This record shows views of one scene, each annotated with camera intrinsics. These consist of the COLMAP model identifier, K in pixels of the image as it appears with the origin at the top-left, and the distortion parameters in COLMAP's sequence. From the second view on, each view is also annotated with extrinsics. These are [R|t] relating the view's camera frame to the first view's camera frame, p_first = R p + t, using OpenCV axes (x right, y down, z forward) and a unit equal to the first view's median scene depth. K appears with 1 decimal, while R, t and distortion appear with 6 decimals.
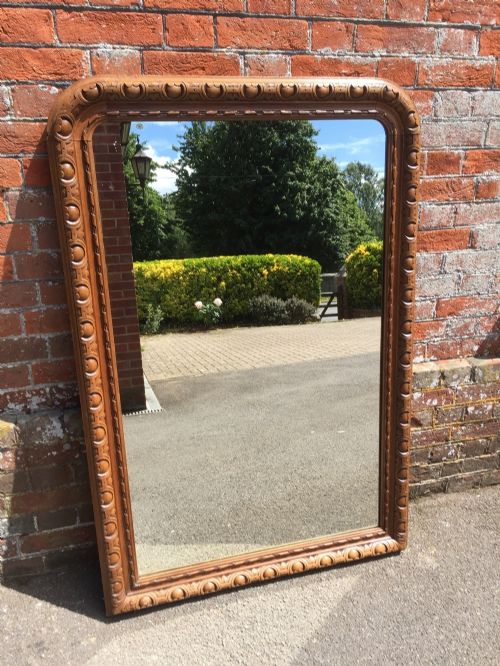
lens RADIAL K [[538.8, 0, 248.9], [0, 538.8, 333.4], [0, 0, 1]] dist [0.070210, -0.093912]
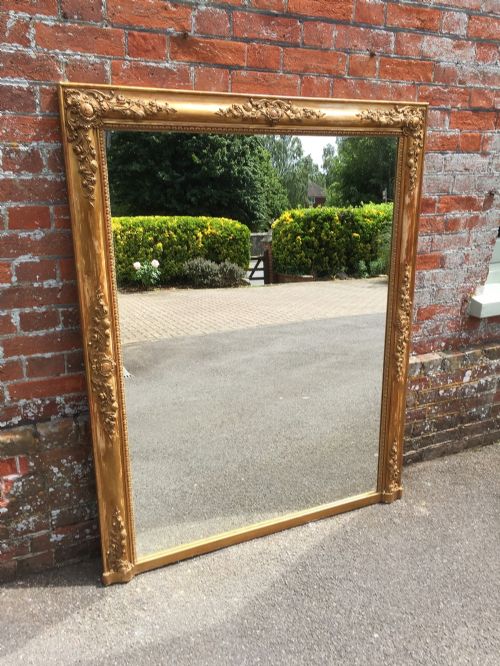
lens RADIAL K [[538.8, 0, 248.9], [0, 538.8, 333.4], [0, 0, 1]] dist [0.070210, -0.093912]
pose [[0.984543, -0.034820, 0.171650, -0.305676], [0.040947, 0.998640, -0.032279, 0.027566], [-0.170292, 0.038809, 0.984629, -0.230620]]
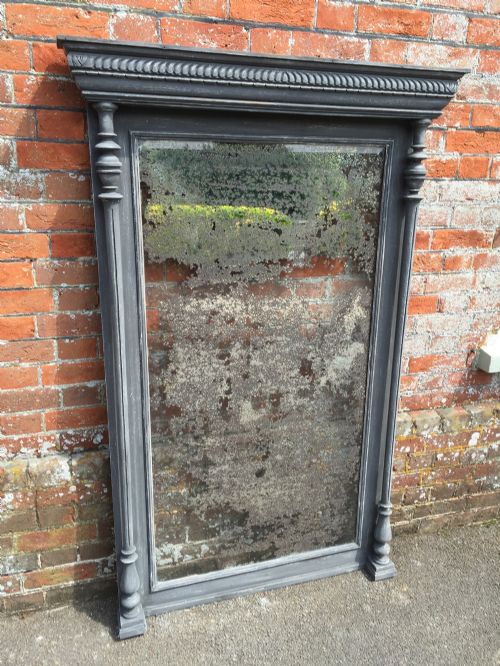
lens RADIAL K [[538.8, 0, 248.9], [0, 538.8, 333.4], [0, 0, 1]] dist [0.070210, -0.093912]
pose [[0.999006, 0.022348, 0.038576, -0.030580], [-0.020100, 0.998130, -0.057725, -0.043701], [-0.039794, 0.056892, 0.997587, -0.112827]]
